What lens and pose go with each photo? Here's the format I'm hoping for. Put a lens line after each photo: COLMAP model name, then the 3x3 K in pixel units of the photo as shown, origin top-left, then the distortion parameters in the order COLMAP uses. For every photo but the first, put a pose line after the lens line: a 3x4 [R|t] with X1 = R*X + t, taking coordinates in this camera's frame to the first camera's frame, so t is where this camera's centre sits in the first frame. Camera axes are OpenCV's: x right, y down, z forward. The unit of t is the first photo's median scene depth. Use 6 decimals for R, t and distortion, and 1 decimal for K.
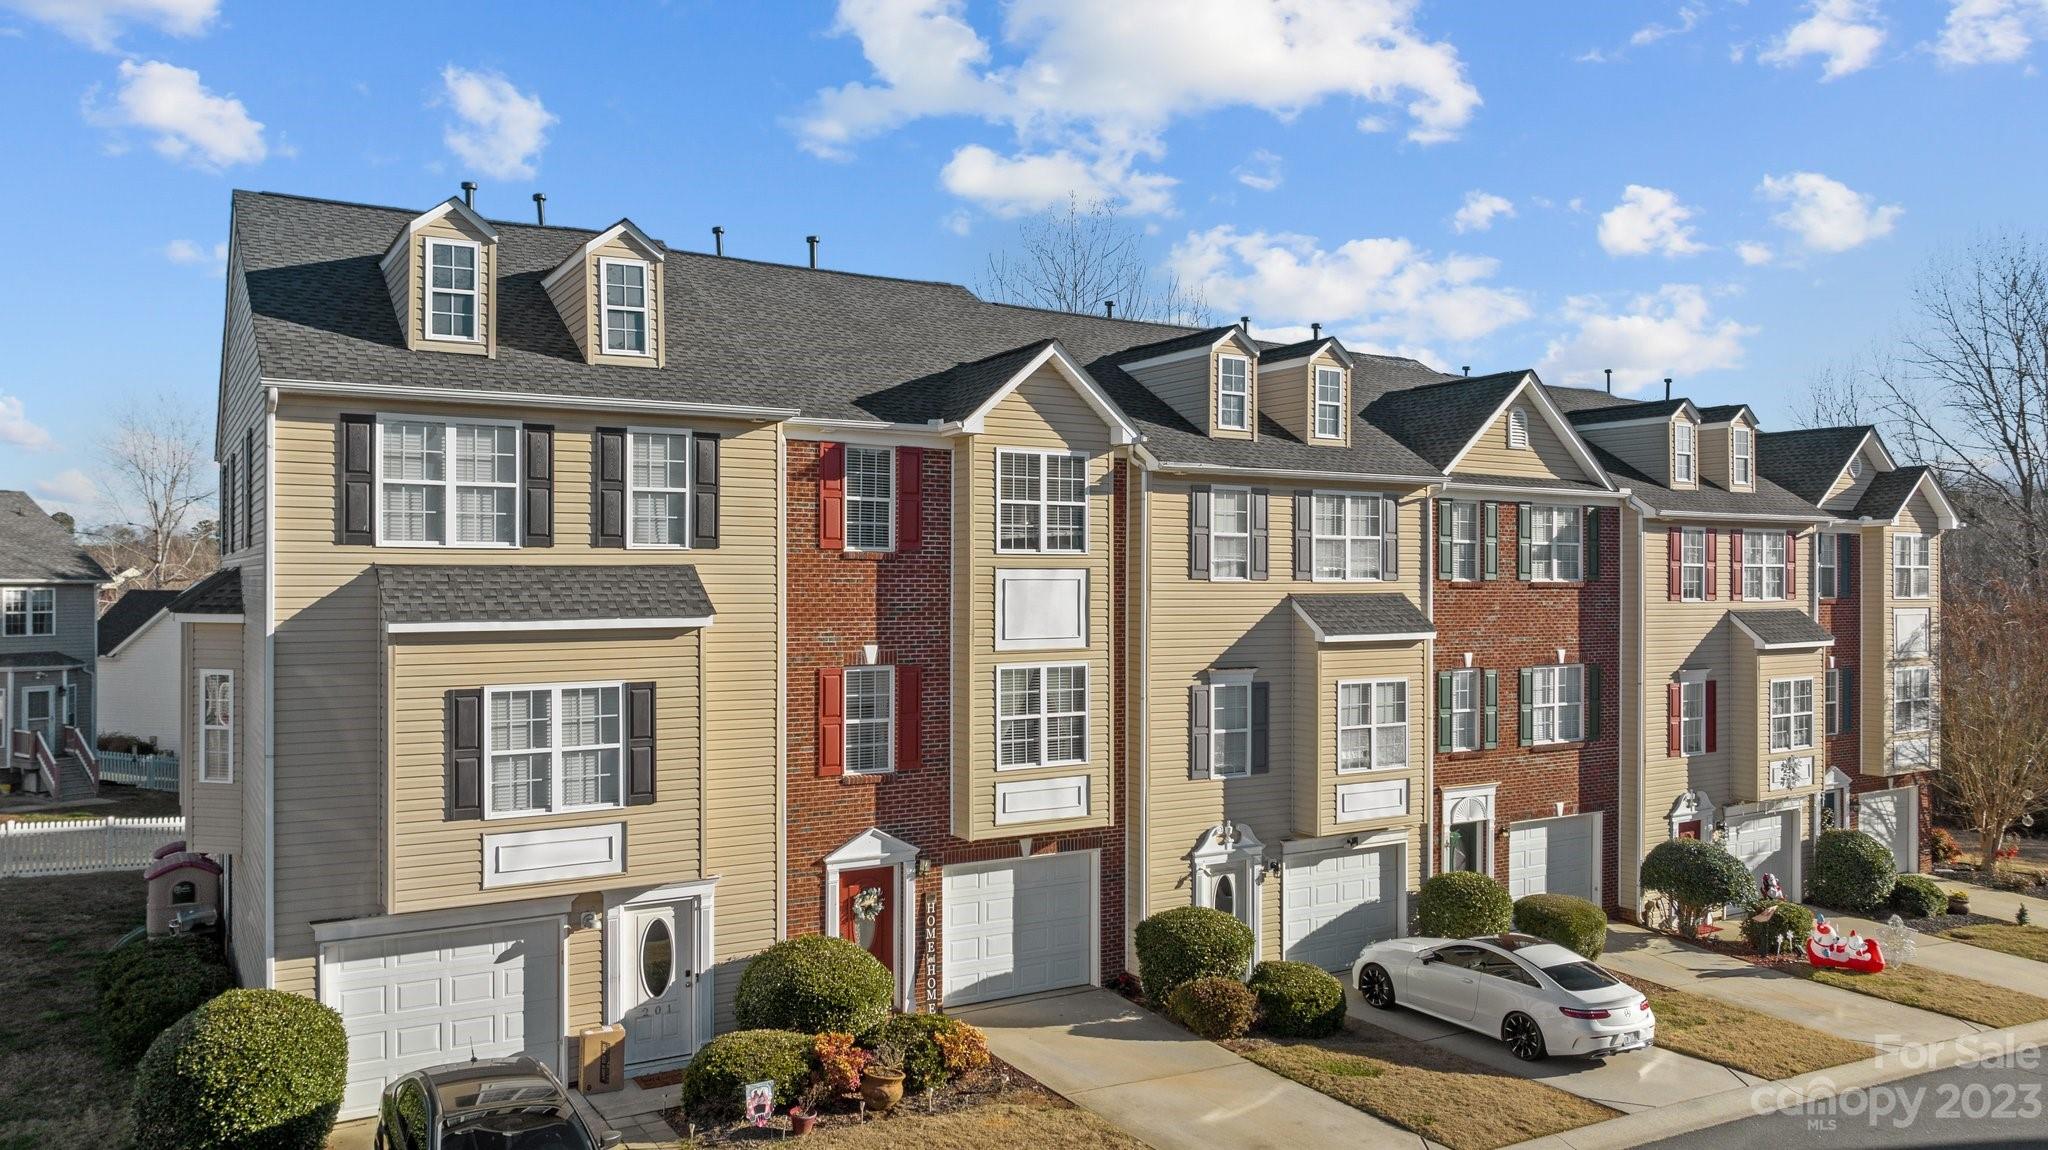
lens RADIAL K [[1447.9, 0, 1016.5], [0, 1447.9, 569.6], [0, 0, 1]] dist [-0.017392, -0.004671]
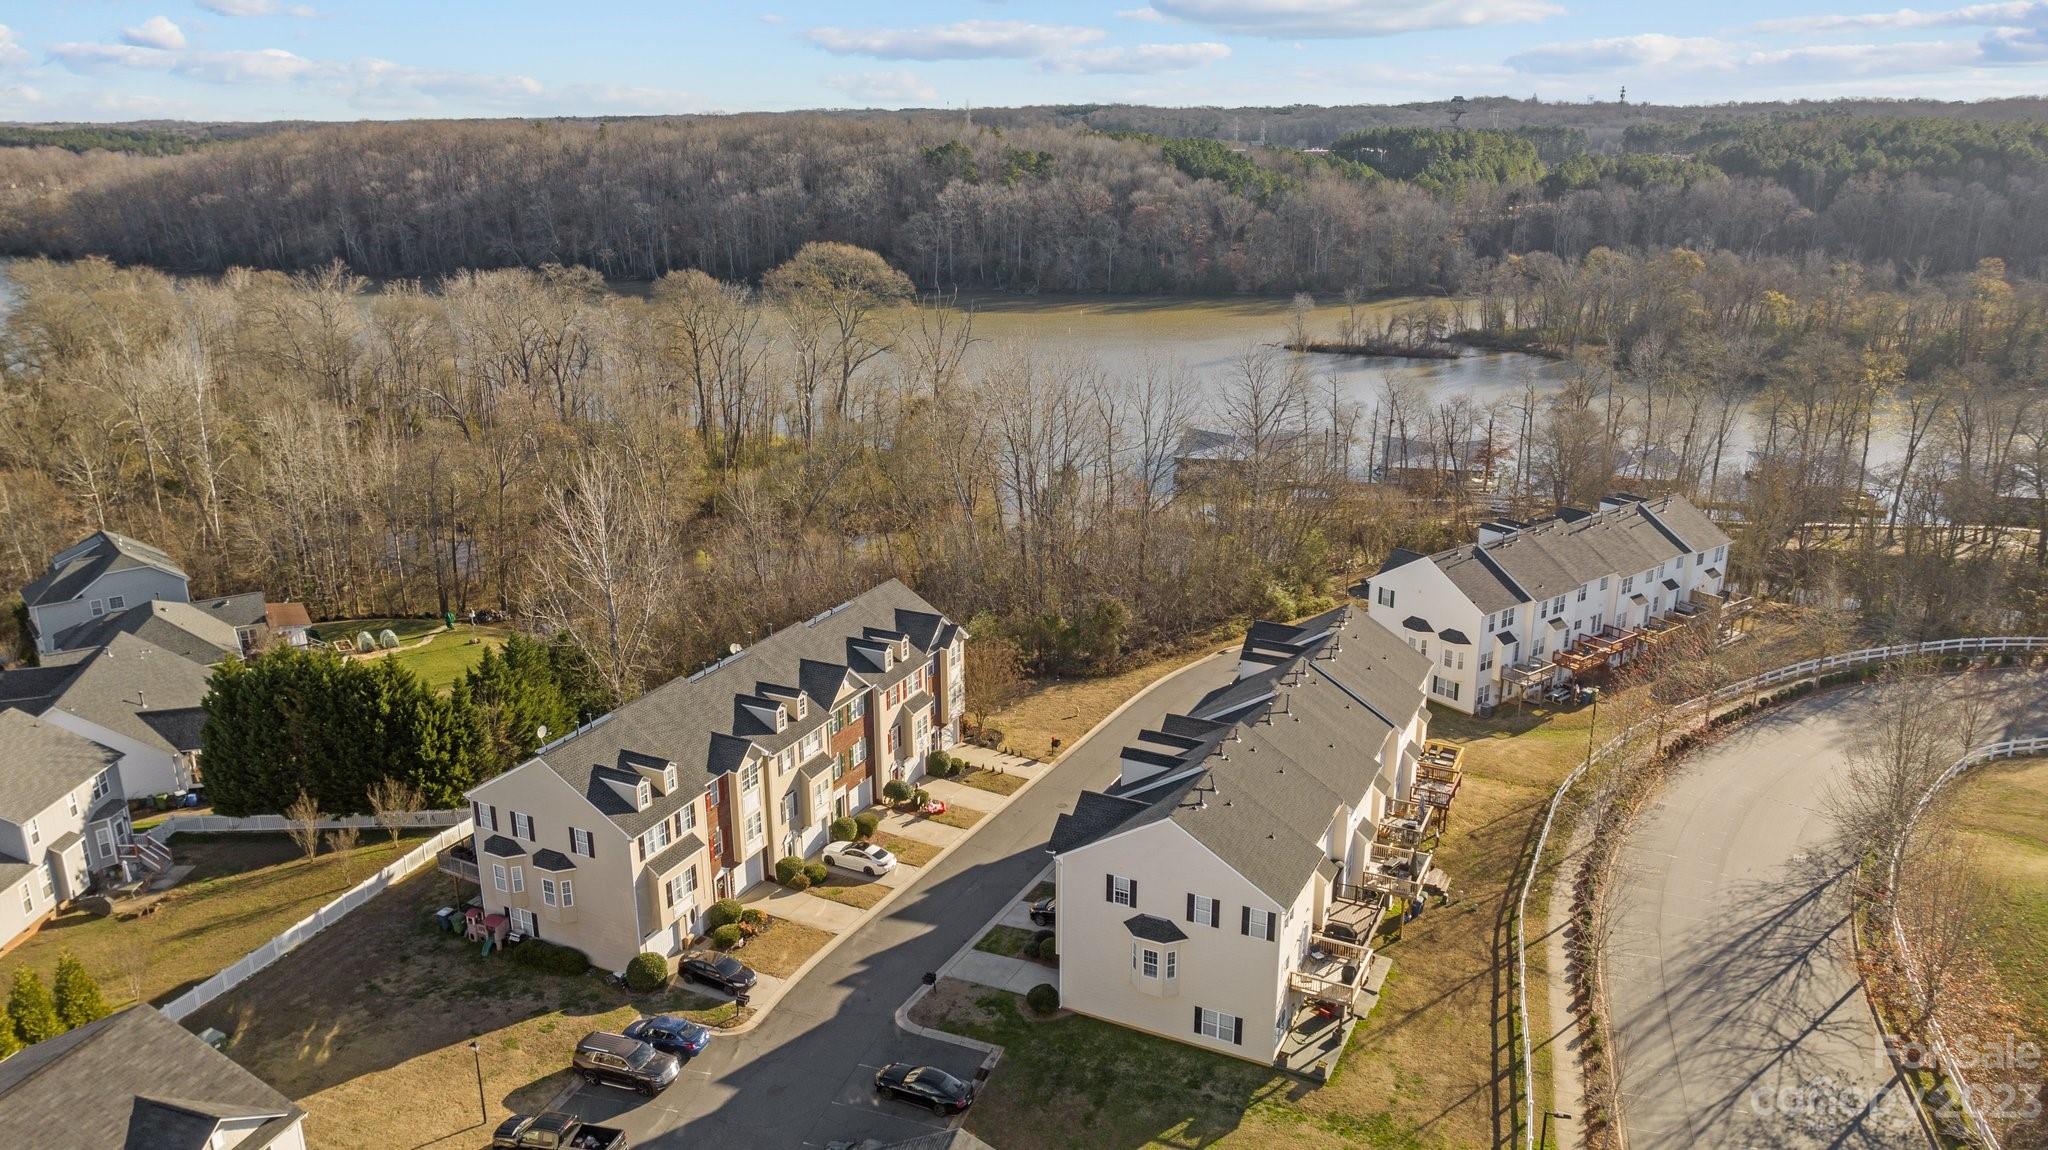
lens RADIAL K [[1475.2, 0, 1024.0], [0, 1475.2, 575.0], [0, 0, 1]] dist [-0.008089, 0.001617]
pose [[0.844585, -0.167410, 0.508577, -1.284542], [0.000657, 0.950185, 0.311685, -1.798579], [-0.535421, -0.262910, 0.802622, -2.428393]]
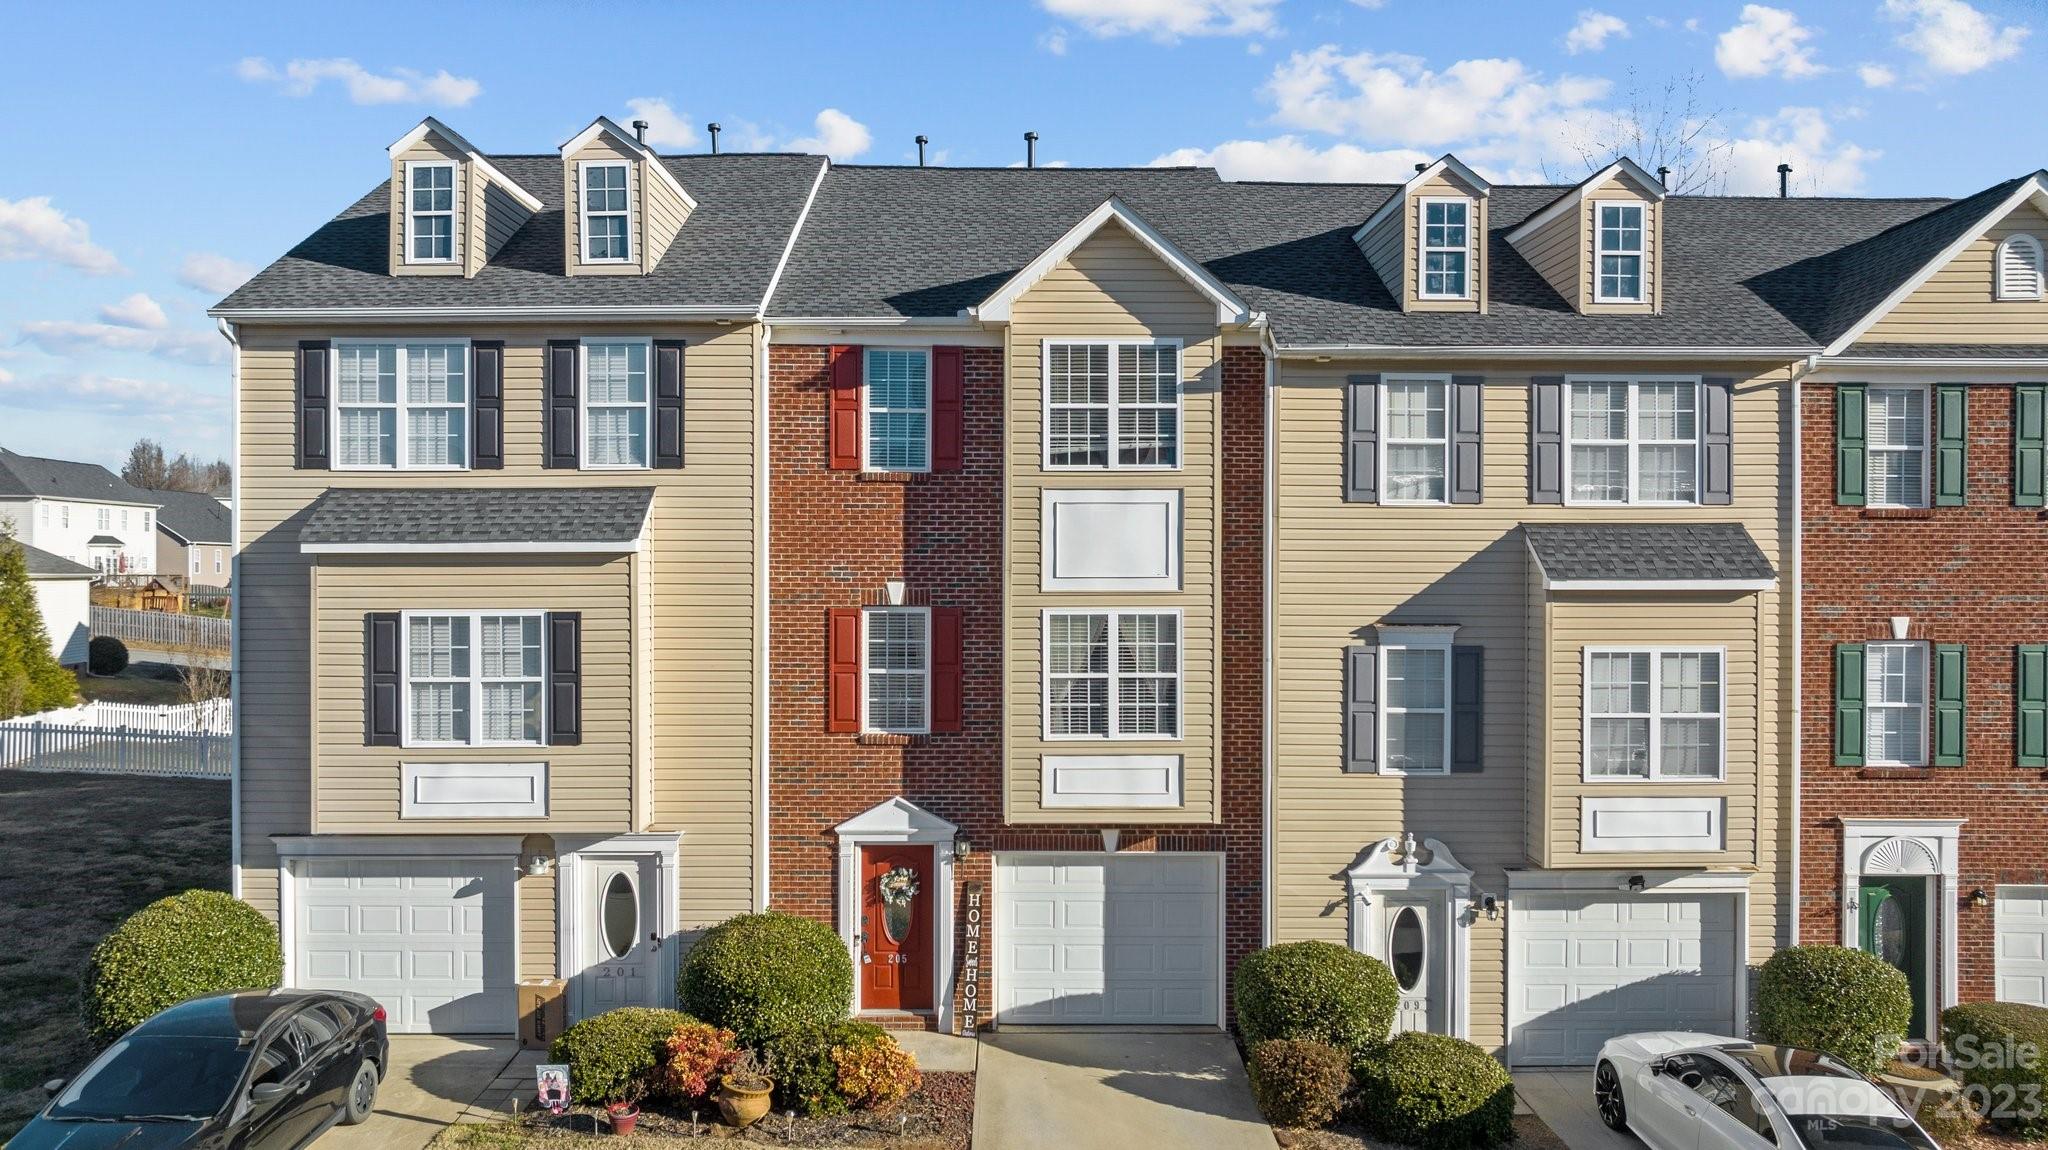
lens RADIAL K [[1447.9, 0, 1016.5], [0, 1447.9, 569.6], [0, 0, 1]] dist [-0.017392, -0.004671]
pose [[0.858579, 0.000225, -0.512682, 0.379850], [0.003758, 0.999970, 0.006733, 0.037877], [0.512668, -0.007708, 0.858552, 0.295723]]
